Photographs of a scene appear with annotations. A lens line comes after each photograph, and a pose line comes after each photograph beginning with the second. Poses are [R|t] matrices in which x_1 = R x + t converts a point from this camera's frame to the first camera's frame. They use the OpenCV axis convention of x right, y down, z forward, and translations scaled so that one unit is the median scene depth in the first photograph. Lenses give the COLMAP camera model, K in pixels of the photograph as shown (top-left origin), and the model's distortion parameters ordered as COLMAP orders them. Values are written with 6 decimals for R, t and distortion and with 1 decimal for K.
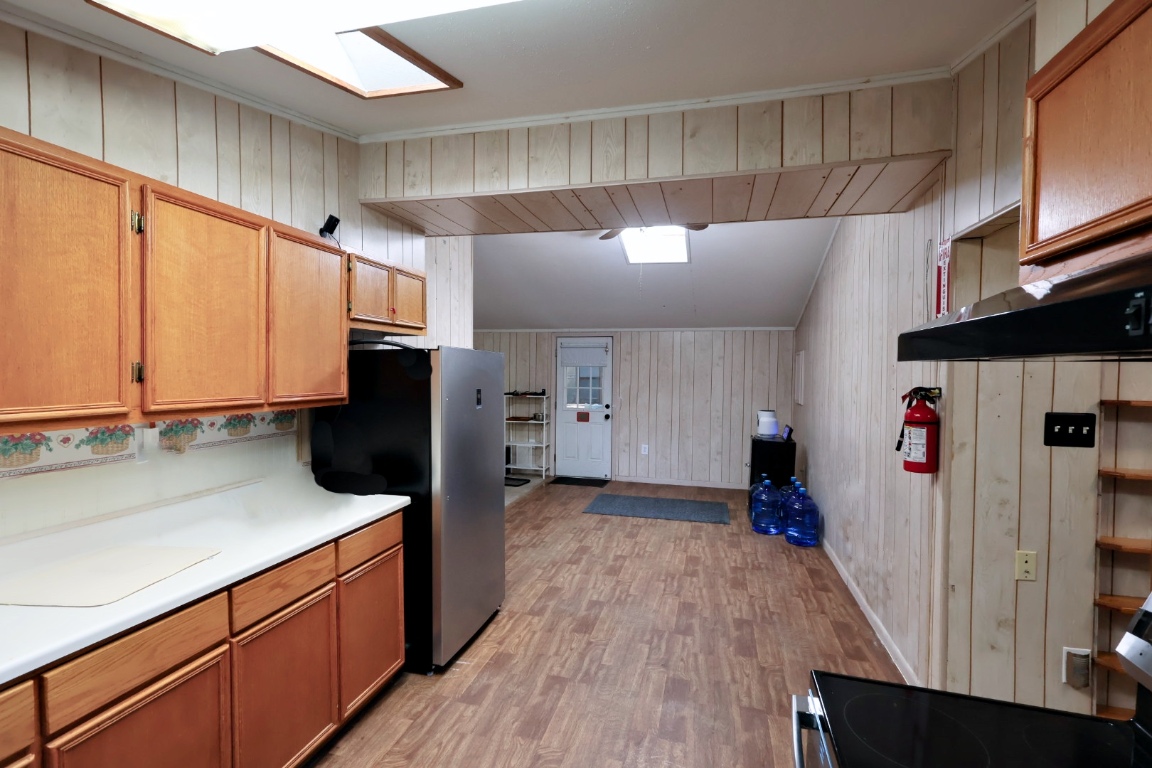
lens RADIAL K [[529.7, 0, 571.8], [0, 529.7, 388.5], [0, 0, 1]] dist [-0.012898, 0.003703]
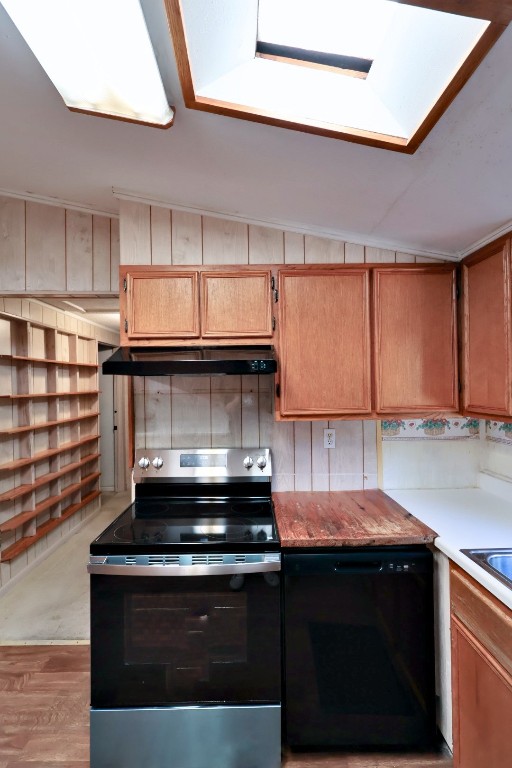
lens RADIAL K [[353.1, 0, 257.1], [0, 353.1, 385.1], [0, 0, 1]] dist [-0.012898, 0.003703]
pose [[0.284172, -0.009694, -0.958724, 0.088706], [-0.021301, 0.999638, -0.016421, -0.011017], [0.958537, 0.025088, 0.283863, 0.322557]]
